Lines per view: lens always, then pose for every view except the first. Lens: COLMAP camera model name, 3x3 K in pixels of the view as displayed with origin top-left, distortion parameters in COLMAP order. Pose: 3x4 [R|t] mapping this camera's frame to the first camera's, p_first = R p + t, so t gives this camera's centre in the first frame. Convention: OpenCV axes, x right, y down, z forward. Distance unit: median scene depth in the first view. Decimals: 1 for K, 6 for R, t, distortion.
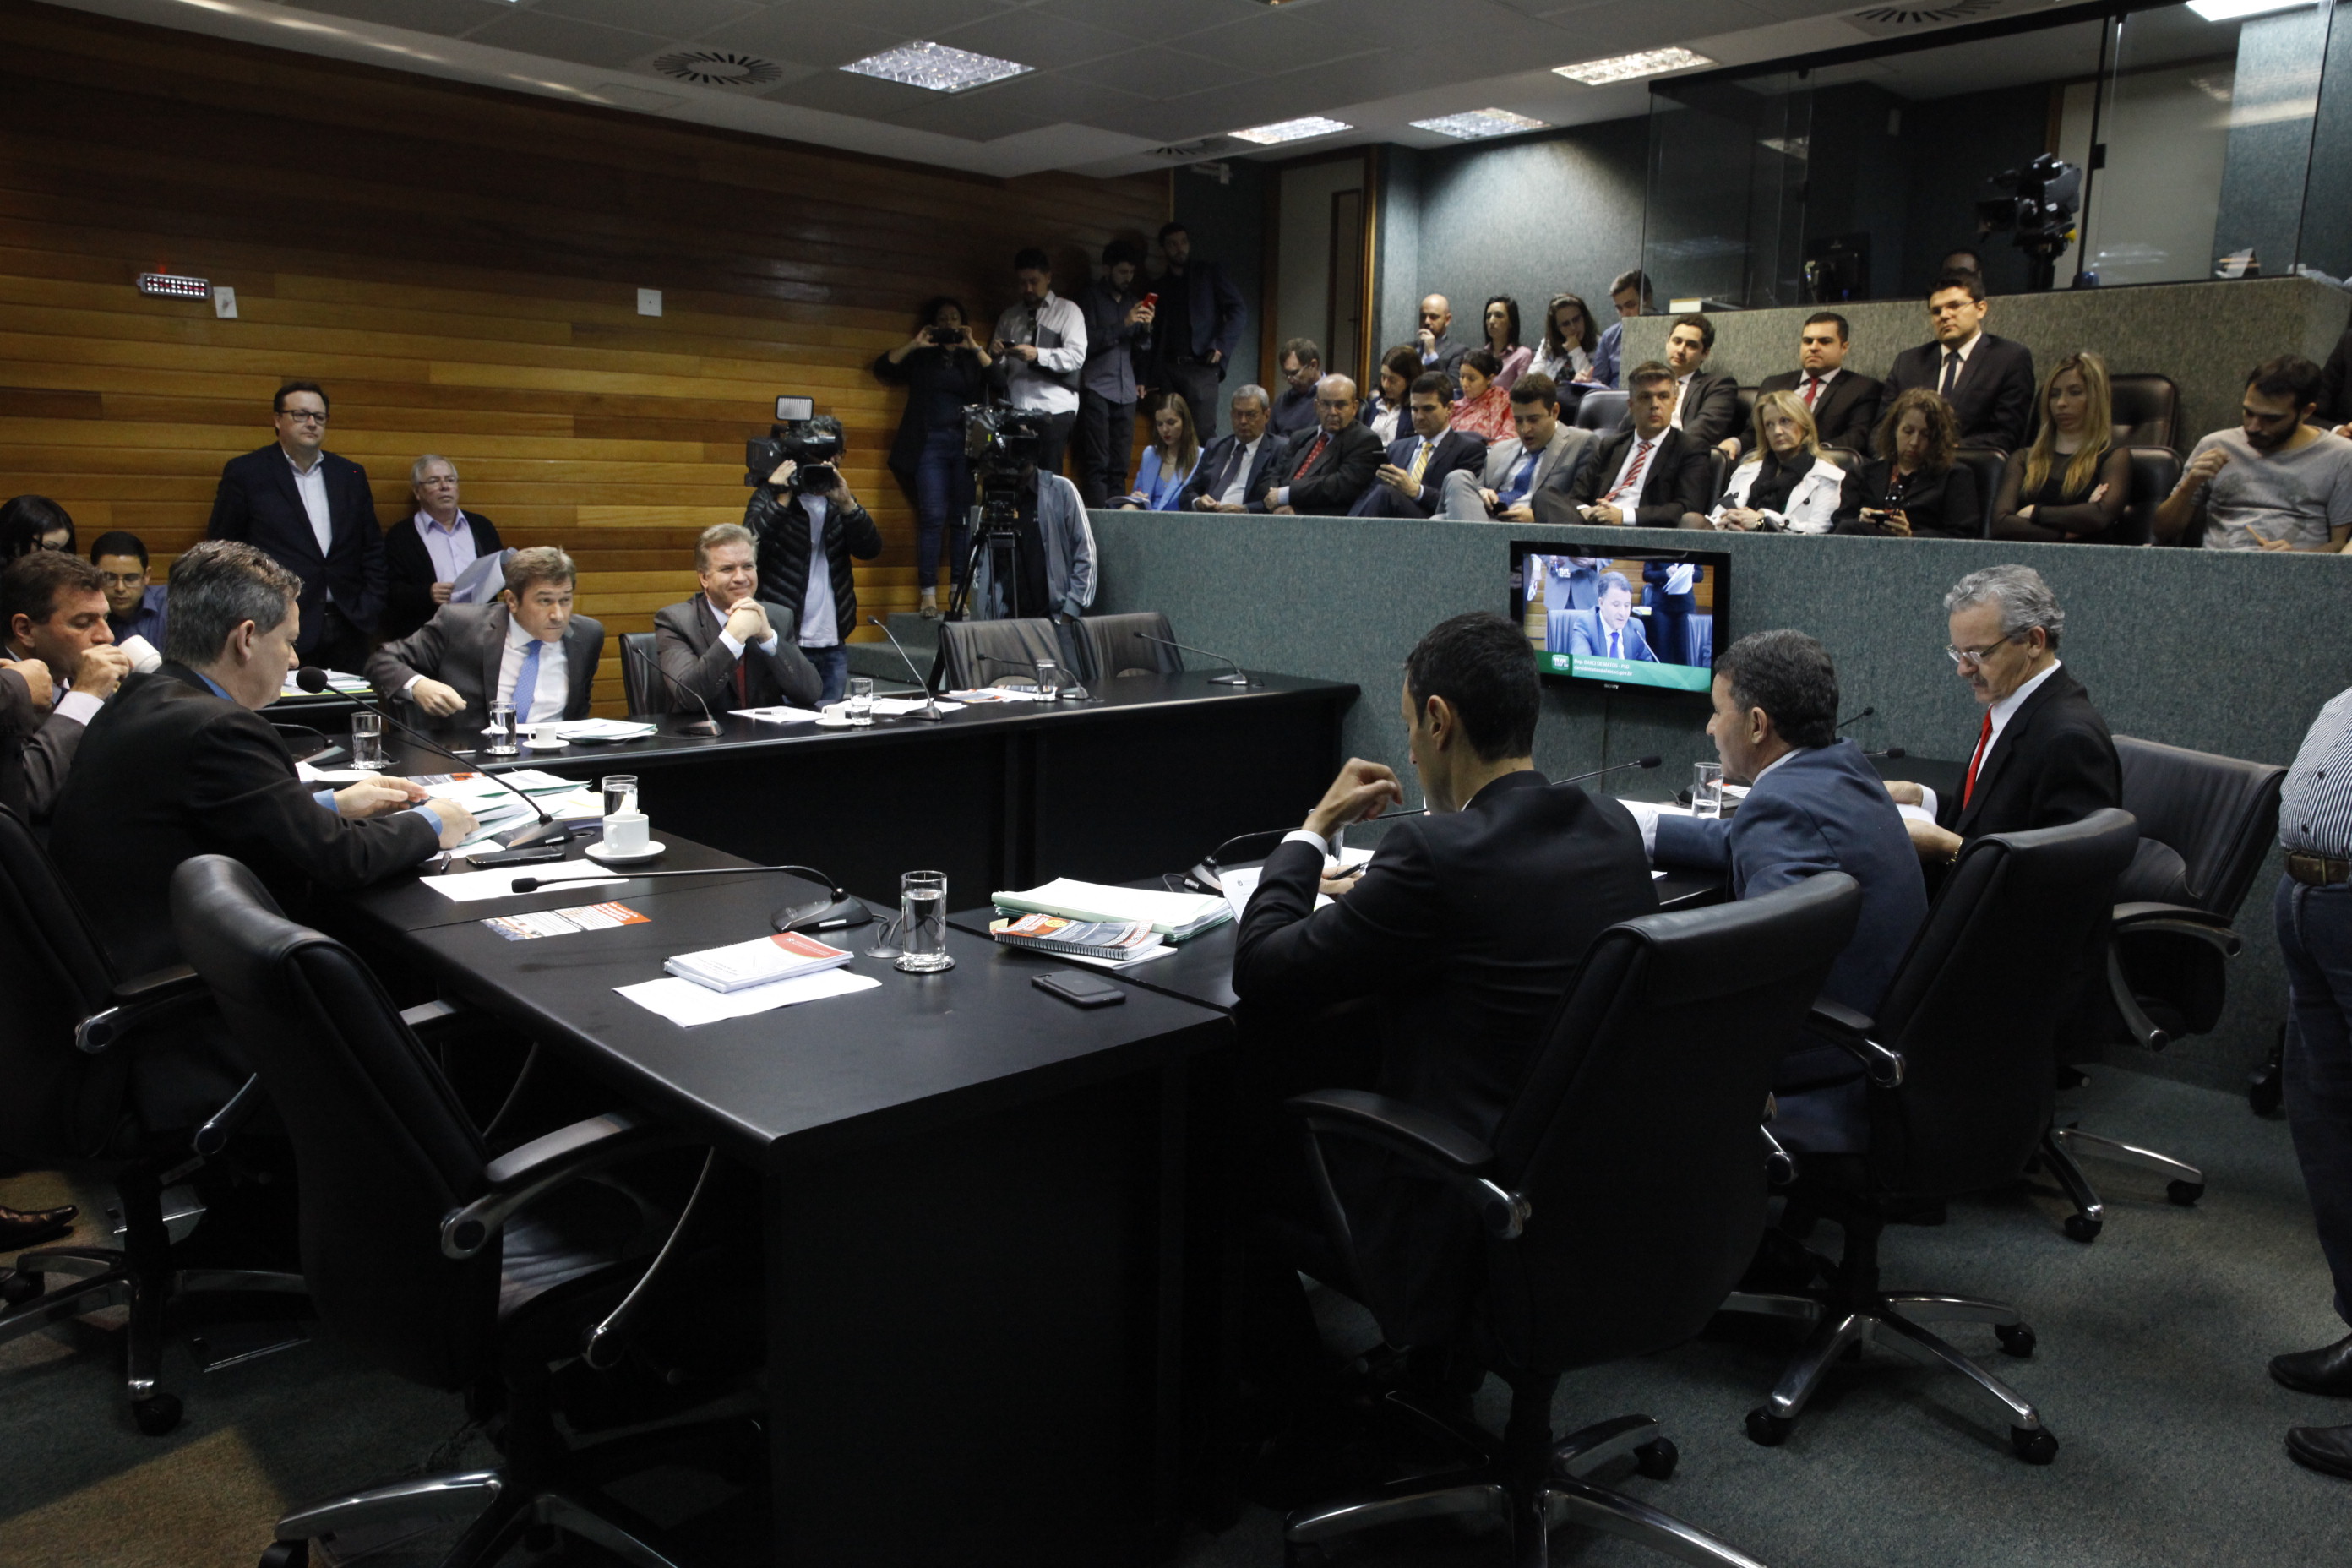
lens RADIAL K [[1684.3, 0, 1171.9], [0, 1684.3, 792.2], [0, 0, 1]] dist [-0.100337, 0.084033]
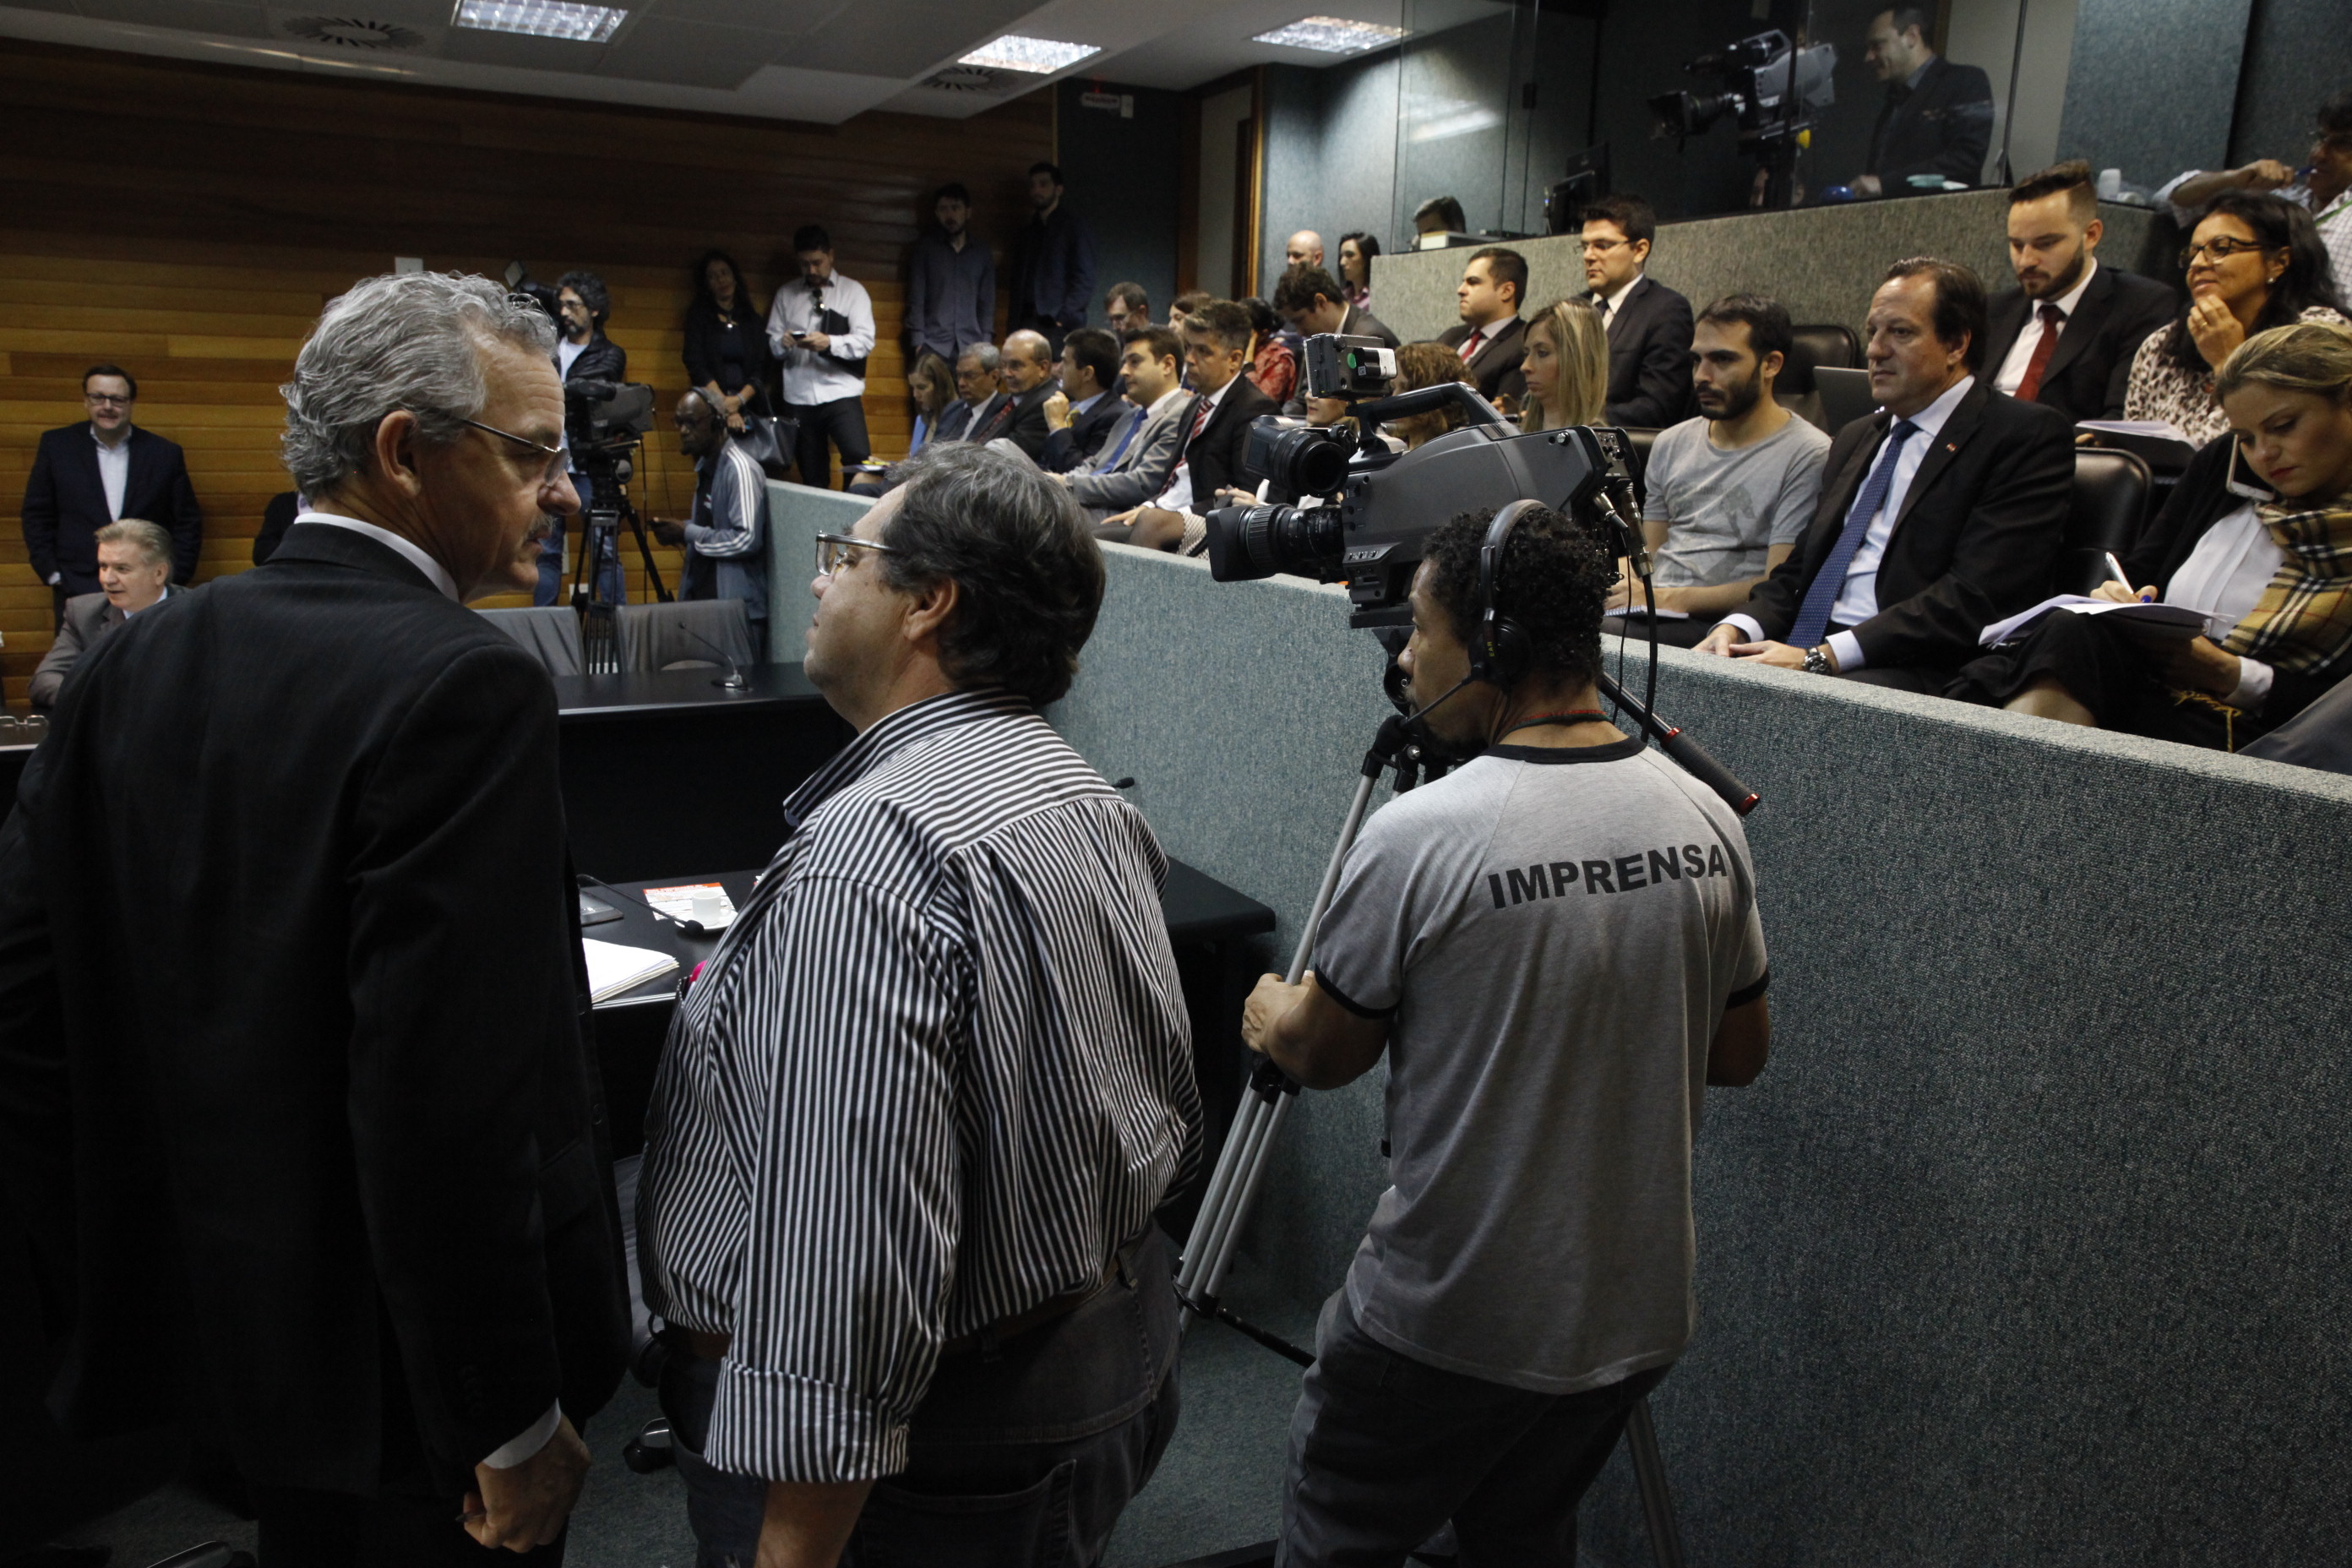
lens RADIAL K [[1598.5, 0, 1177.1], [0, 1598.5, 790.2], [0, 0, 1]] dist [-0.117696, 0.088241]
pose [[0.963481, 0.066257, -0.259449, 0.482678], [-0.052393, 0.996823, 0.059998, -0.069146], [0.262600, -0.044213, 0.963891, 0.224455]]
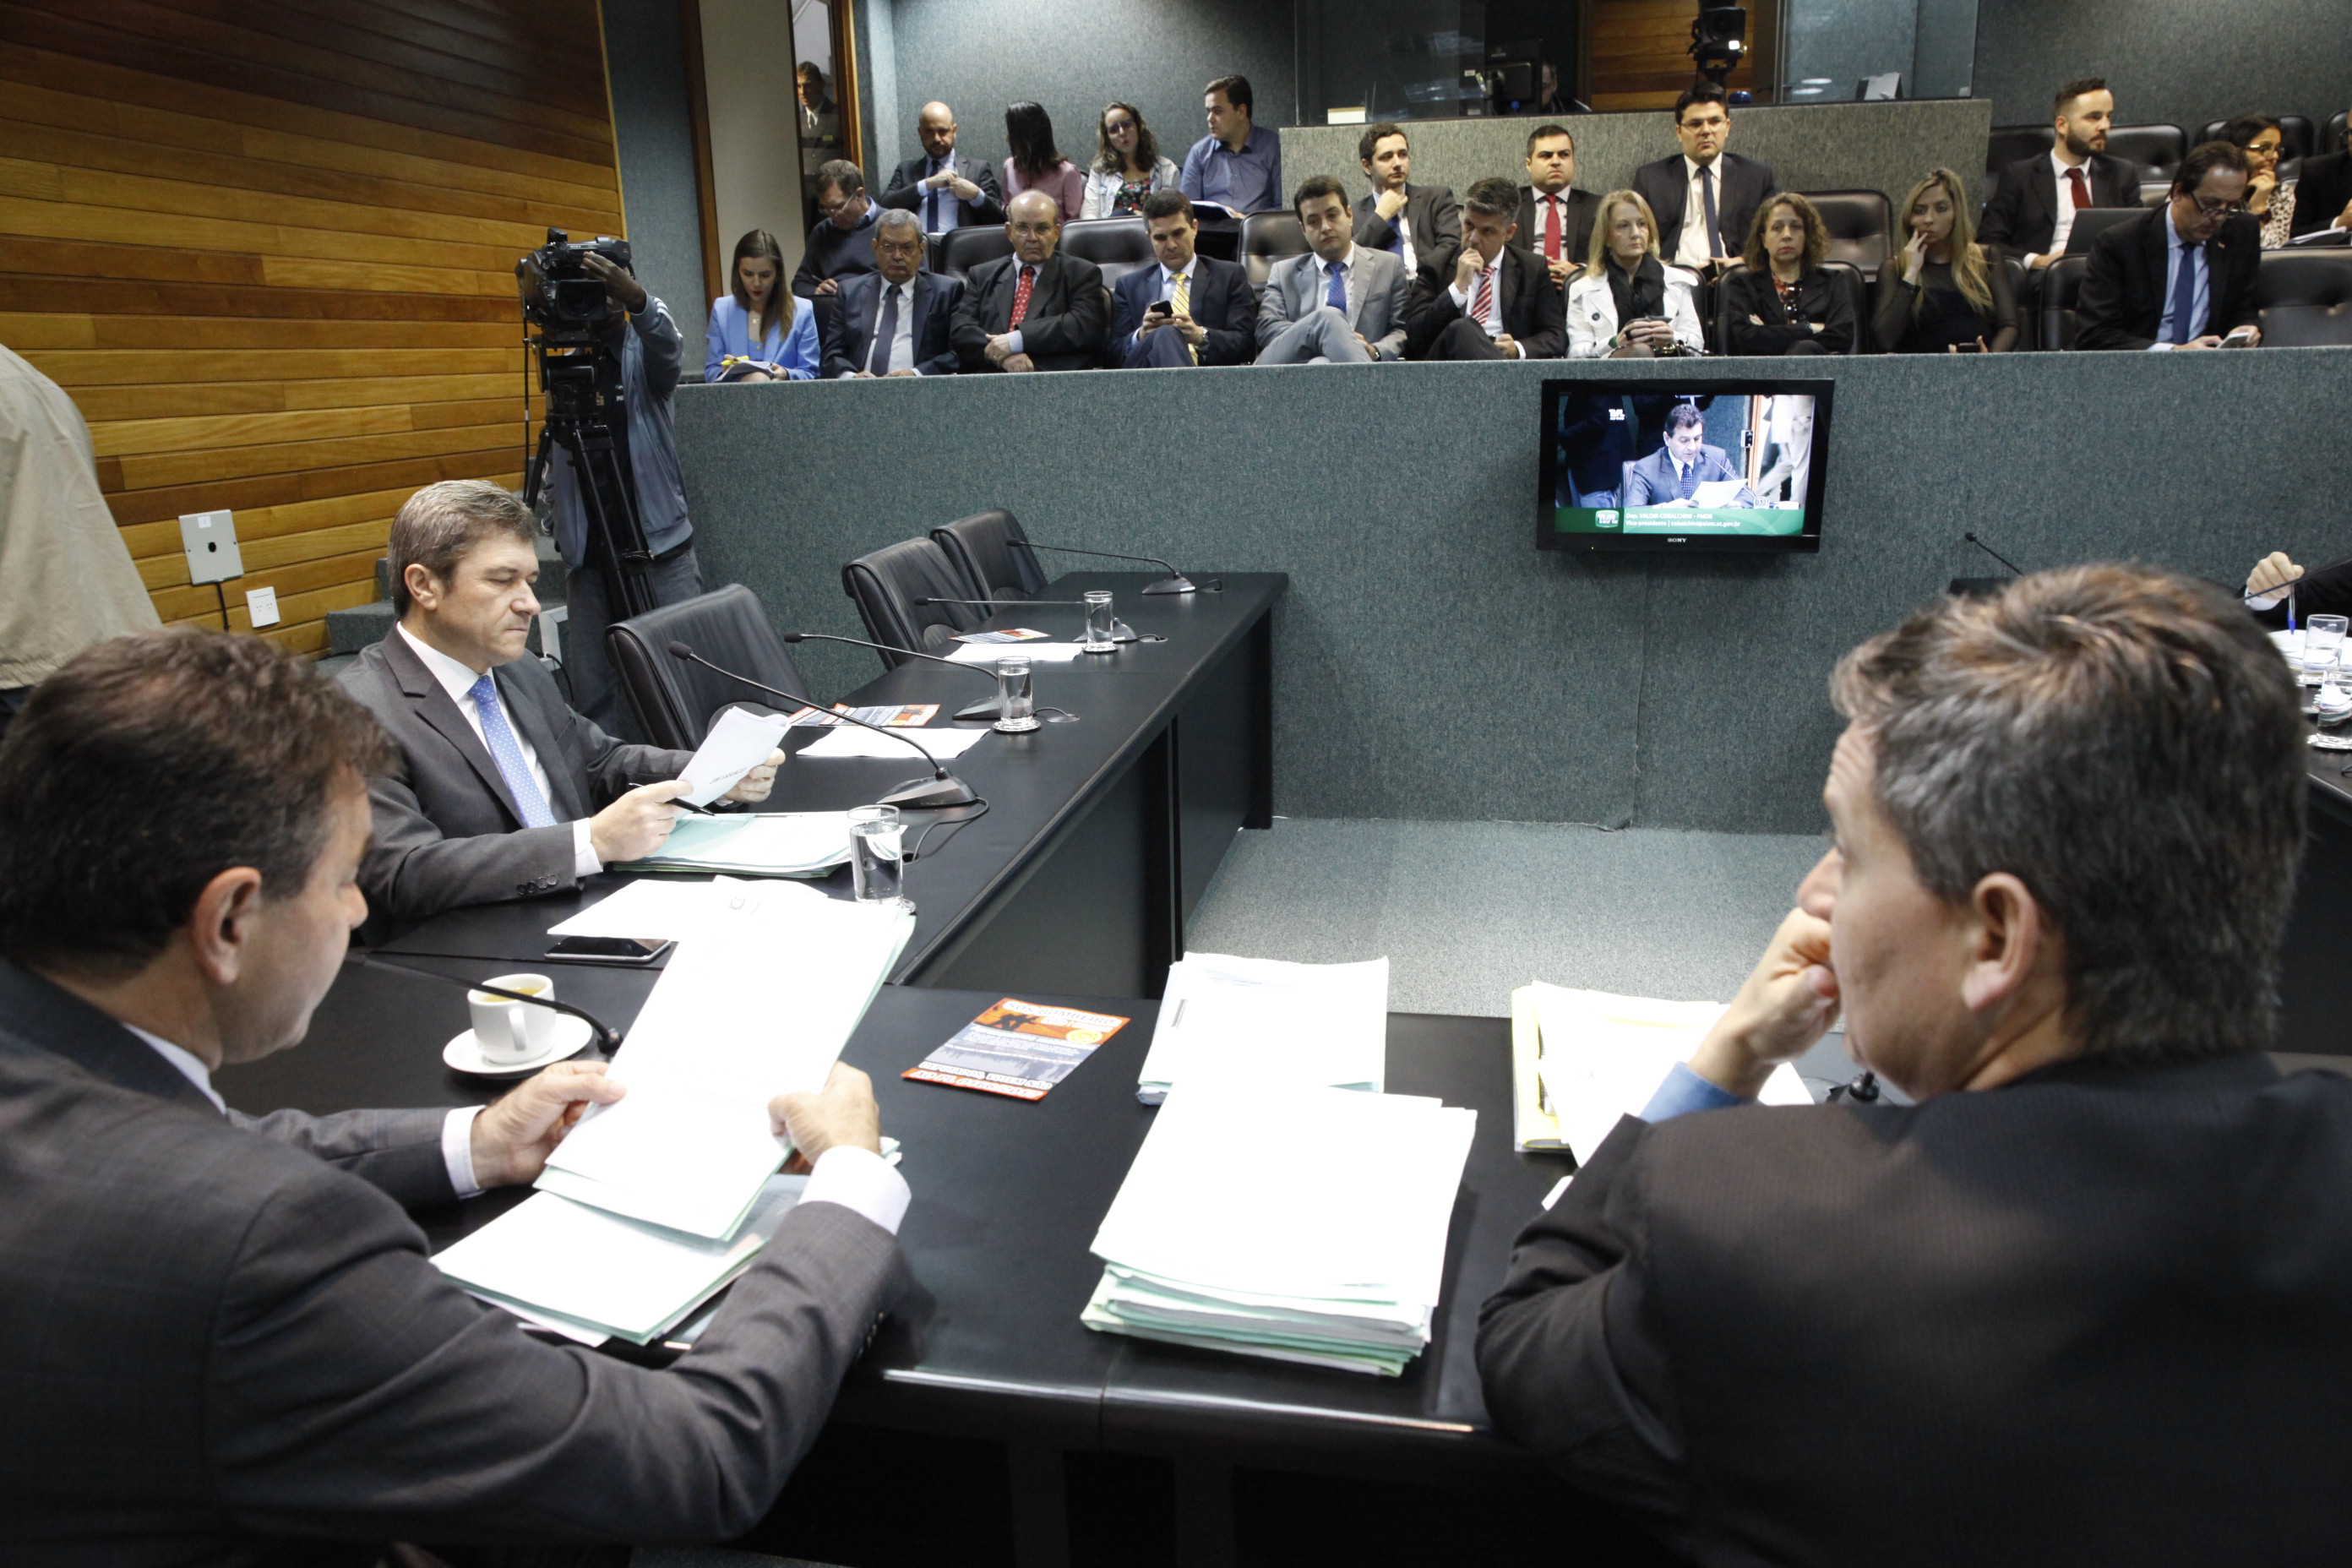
lens RADIAL K [[1620.2, 0, 1173.6], [0, 1620.2, 788.6], [0, 0, 1]] dist [-0.112656, 0.088596]
pose [[0.816755, -0.196017, 0.542669, -0.372459], [0.145653, 0.980108, 0.134806, -0.073821], [-0.558299, -0.031062, 0.829058, 0.373316]]
